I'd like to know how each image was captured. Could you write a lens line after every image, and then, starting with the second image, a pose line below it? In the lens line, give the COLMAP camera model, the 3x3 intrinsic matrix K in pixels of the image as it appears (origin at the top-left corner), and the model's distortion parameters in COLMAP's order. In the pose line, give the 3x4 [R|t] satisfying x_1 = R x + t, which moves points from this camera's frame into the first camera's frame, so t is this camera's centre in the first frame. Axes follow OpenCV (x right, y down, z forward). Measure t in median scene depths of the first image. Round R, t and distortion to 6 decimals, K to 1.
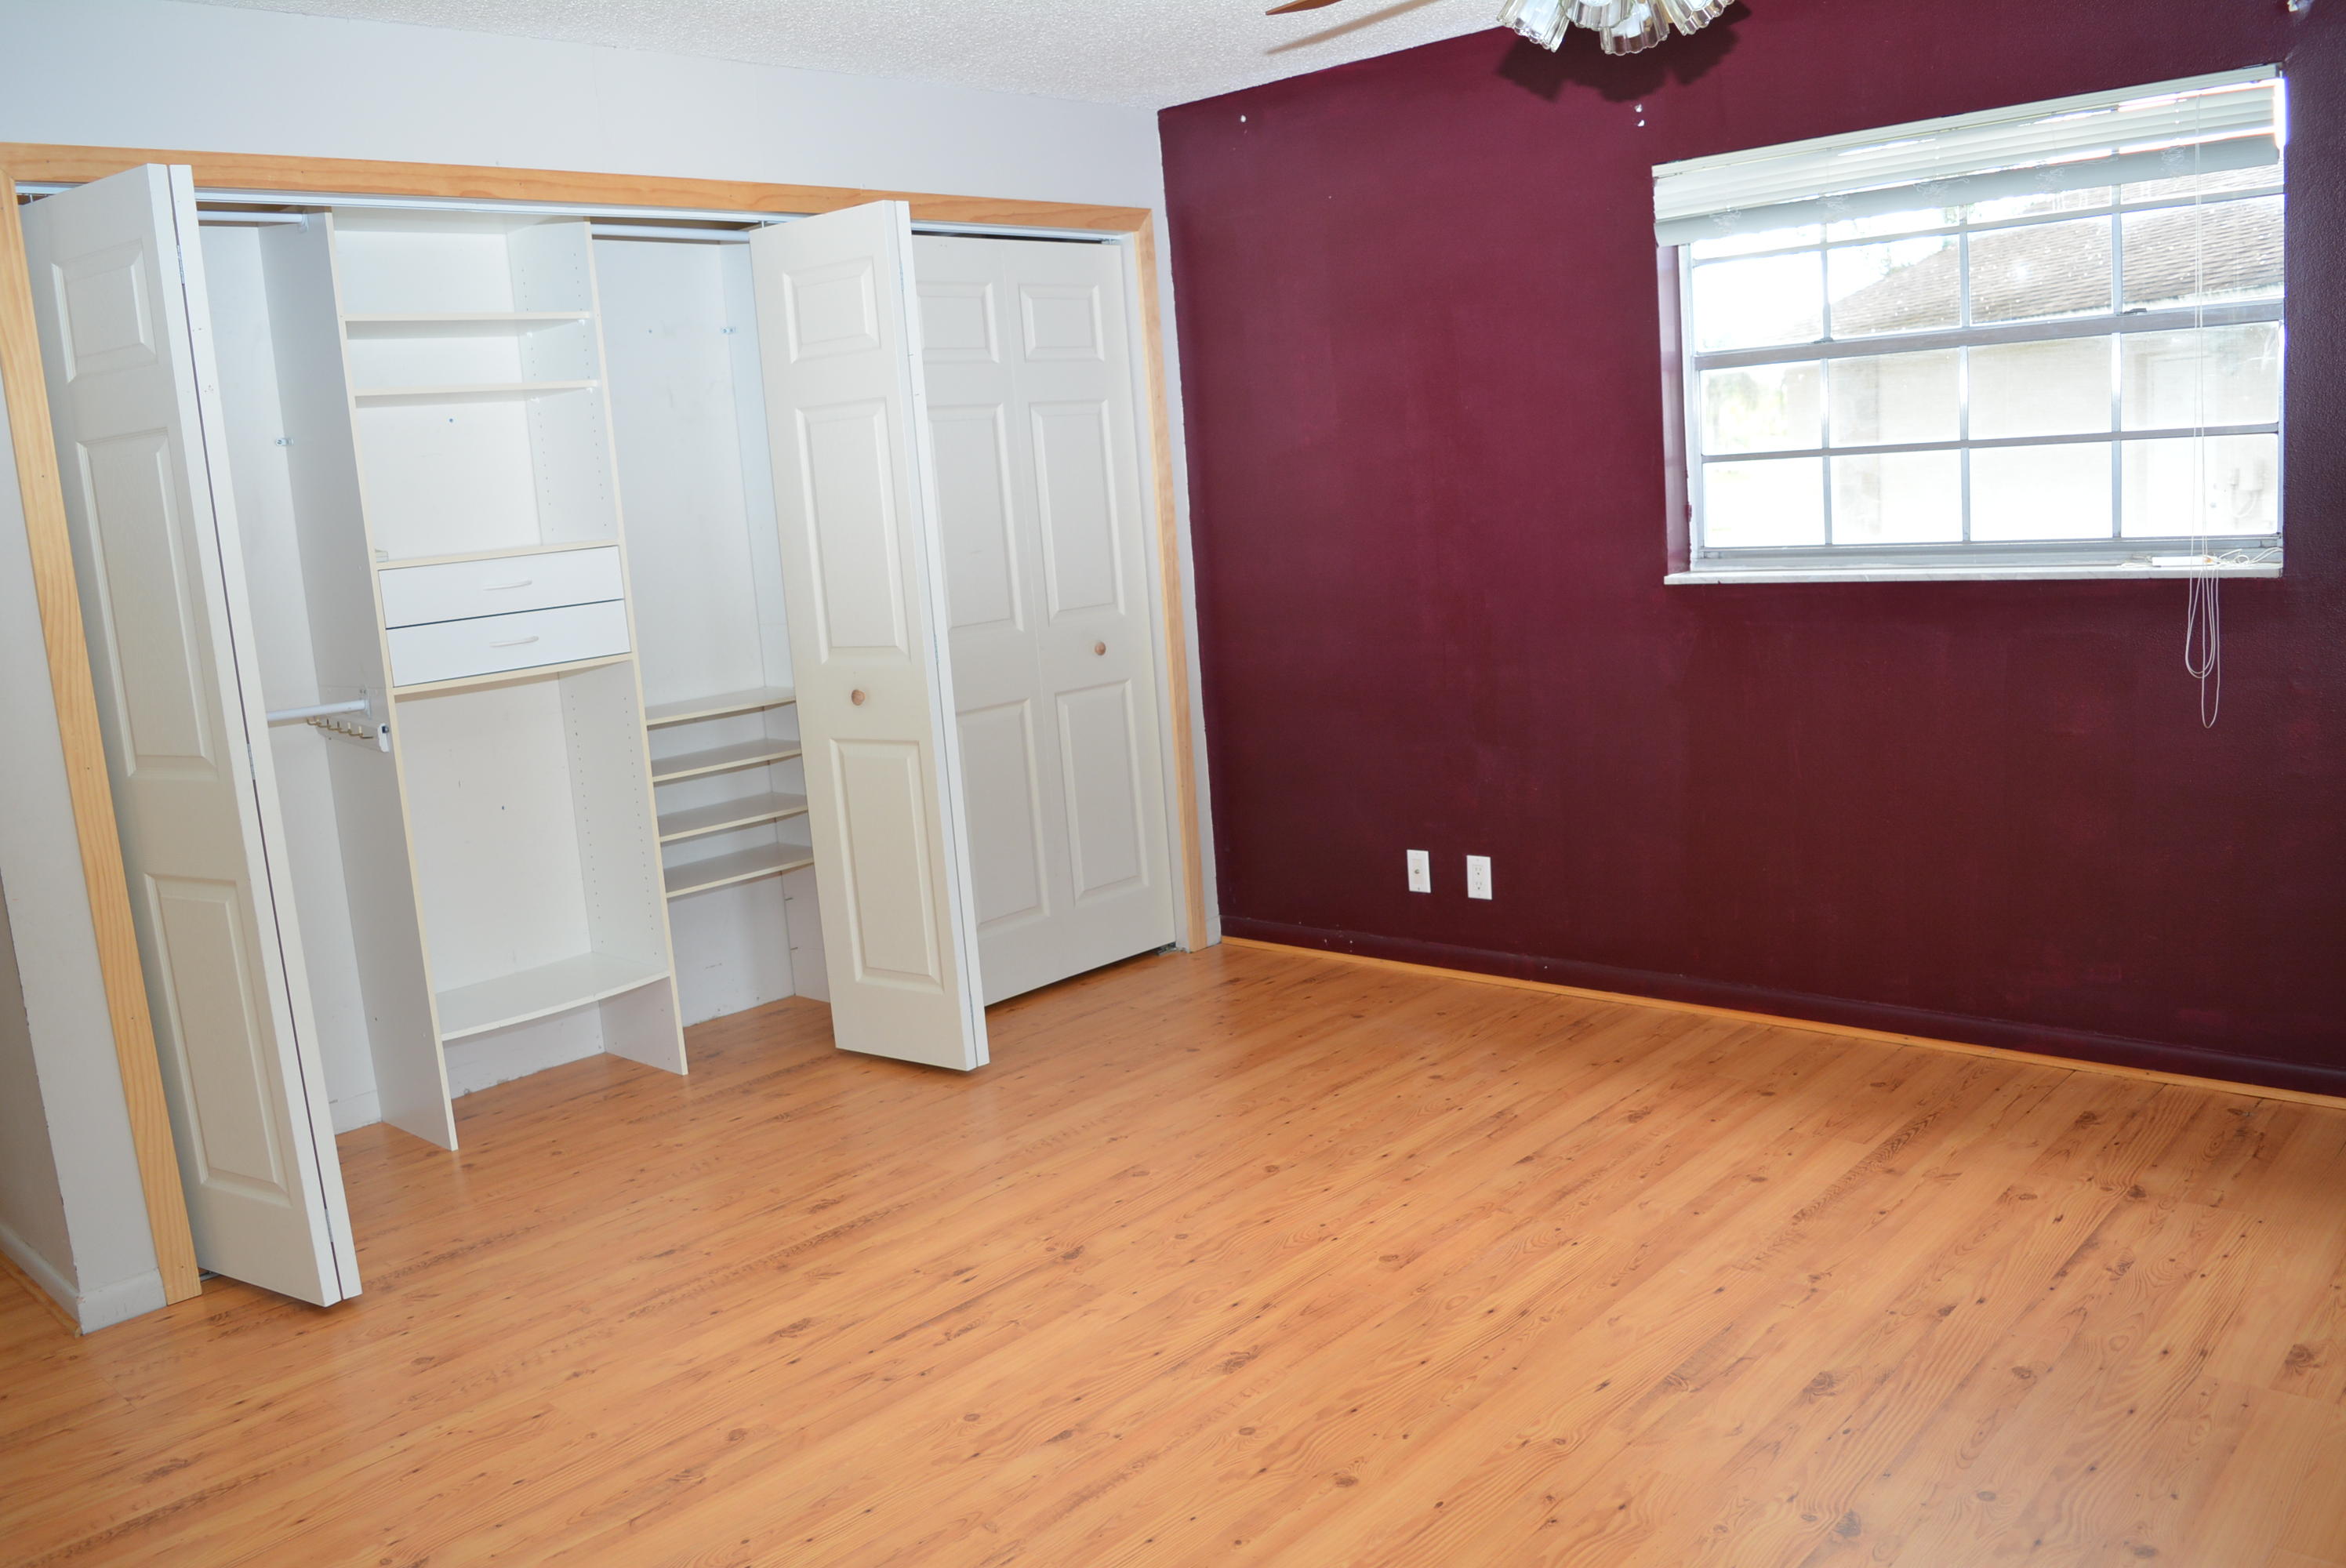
lens RADIAL K [[1853.3, 0, 1167.5], [0, 1853.3, 777.3], [0, 0, 1]] dist [-0.092225, 0.020791]
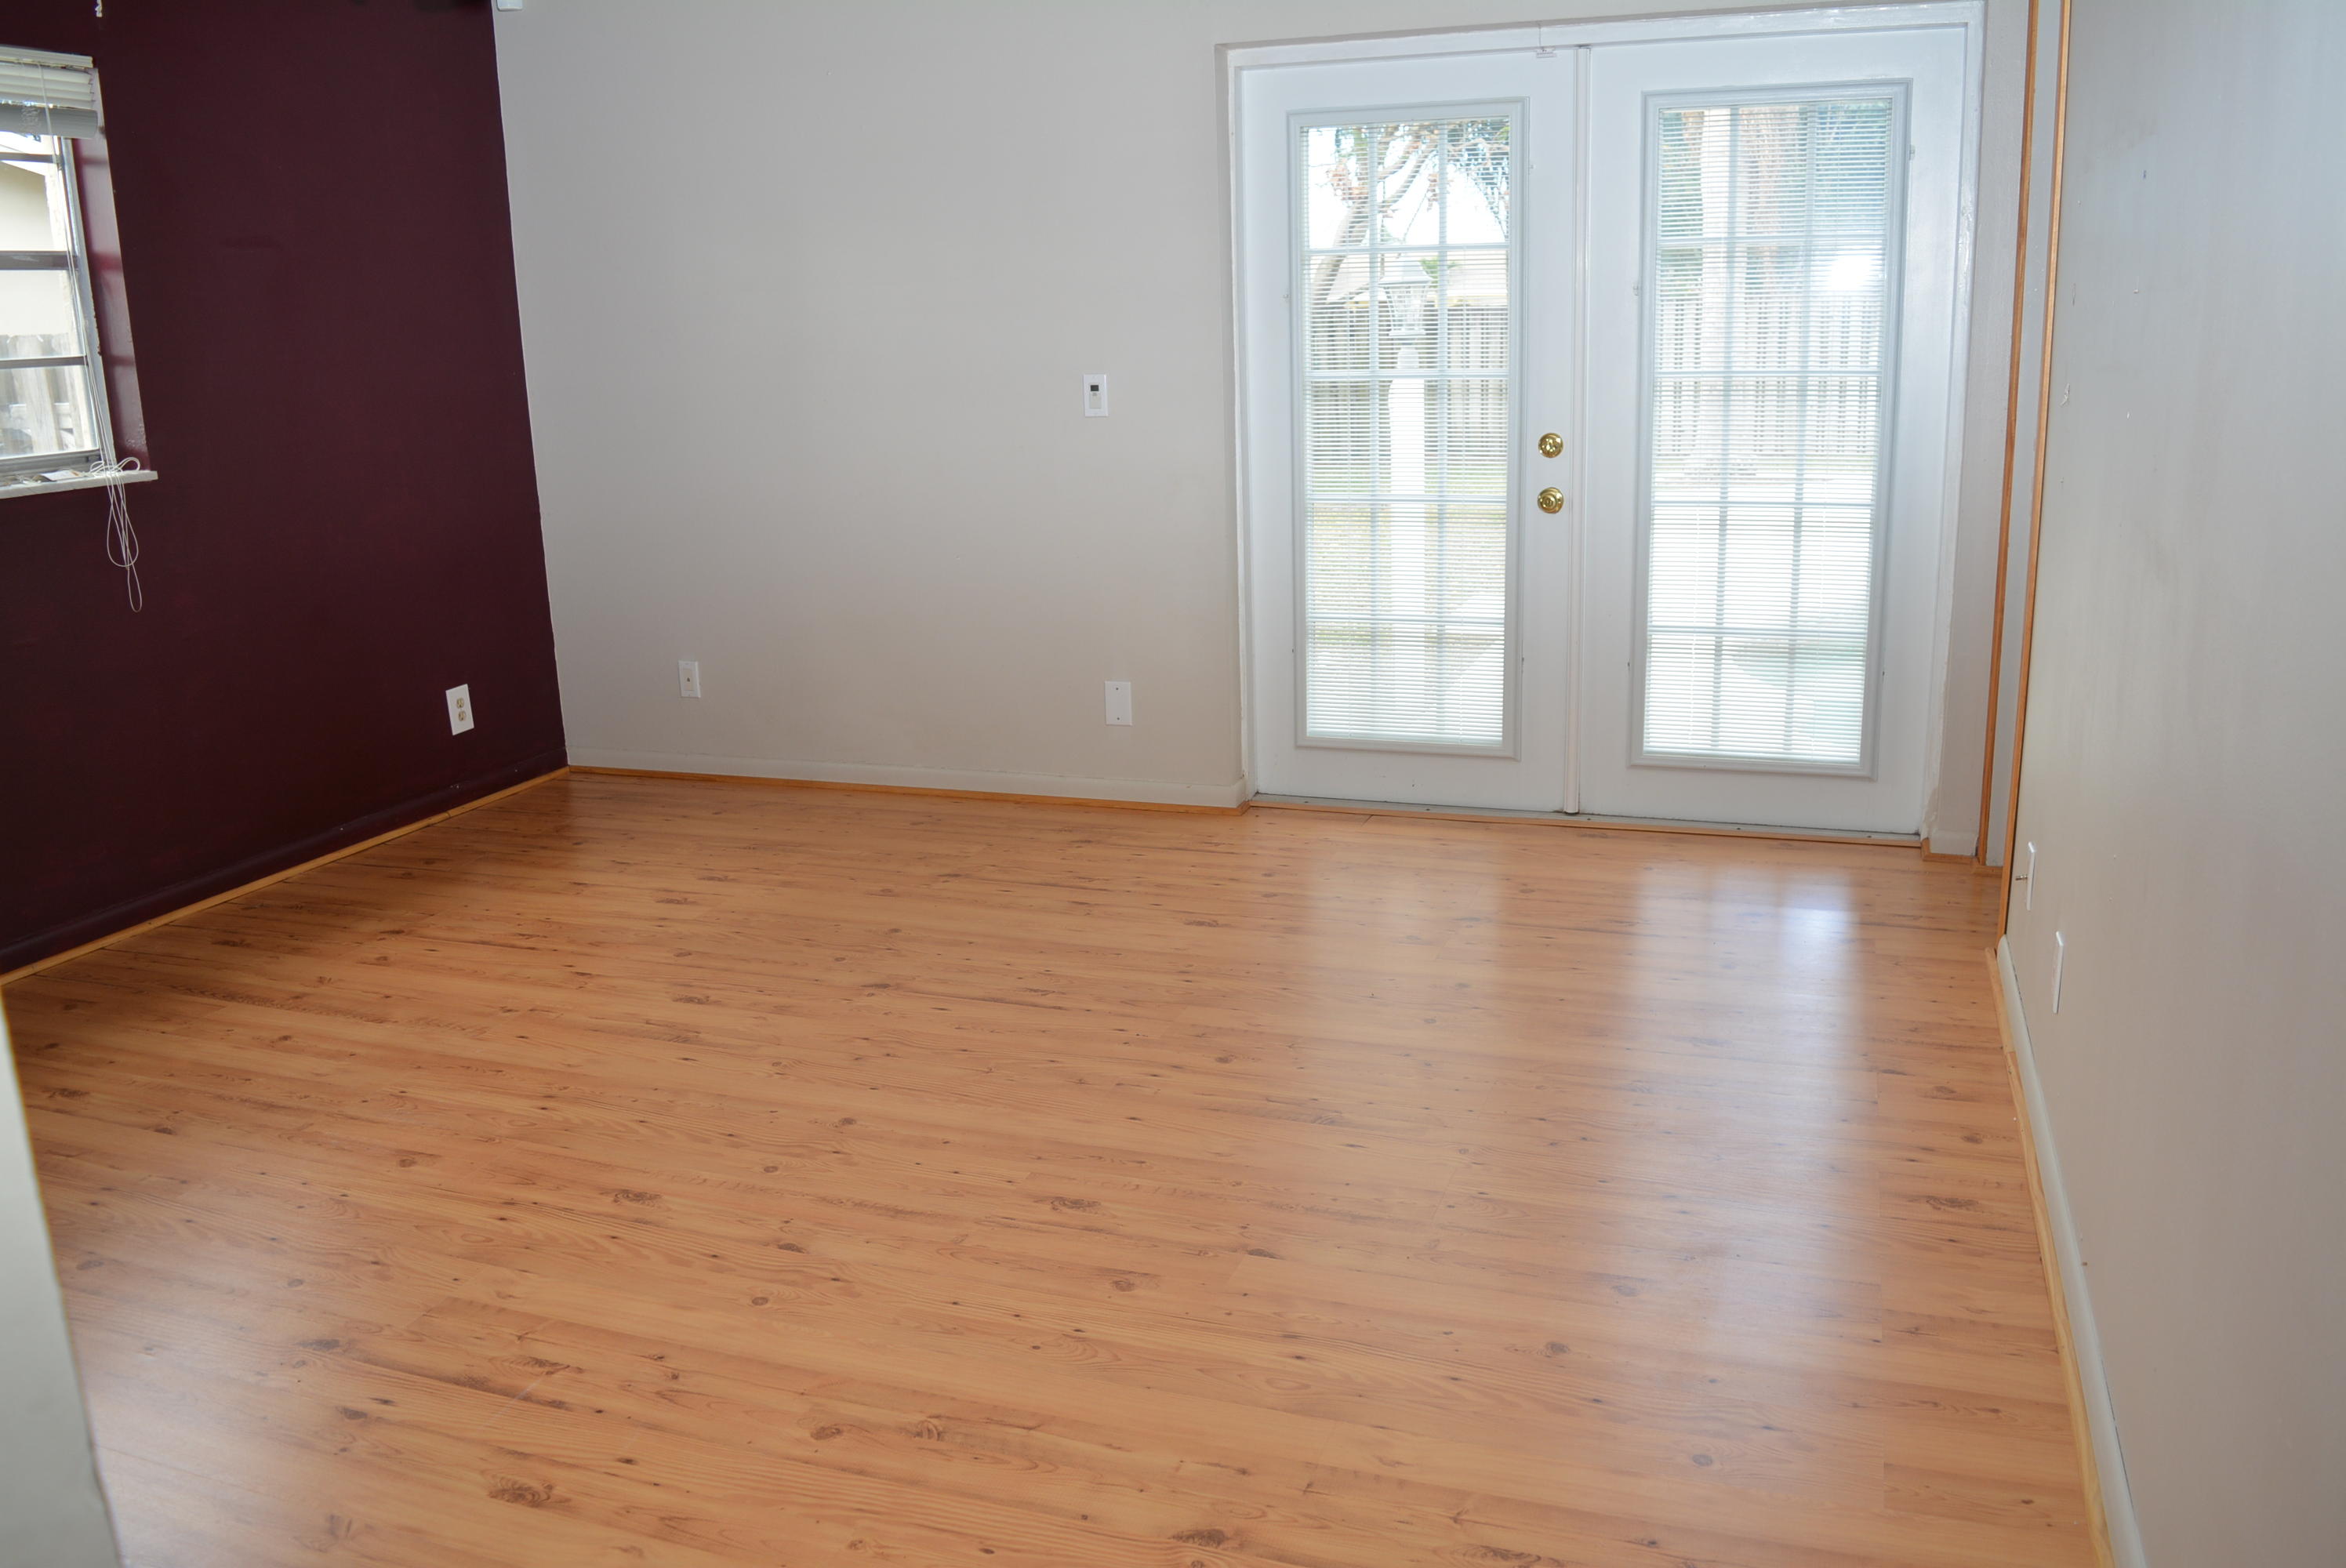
lens RADIAL K [[1853.3, 0, 1166.8], [0, 1853.3, 786.4], [0, 0, 1]] dist [-0.092225, 0.020791]
pose [[-0.389570, -0.136909, 0.910764, -0.889593], [0.205424, 0.951061, 0.230835, -0.059789], [-0.897795, 0.277019, -0.342380, 0.953812]]
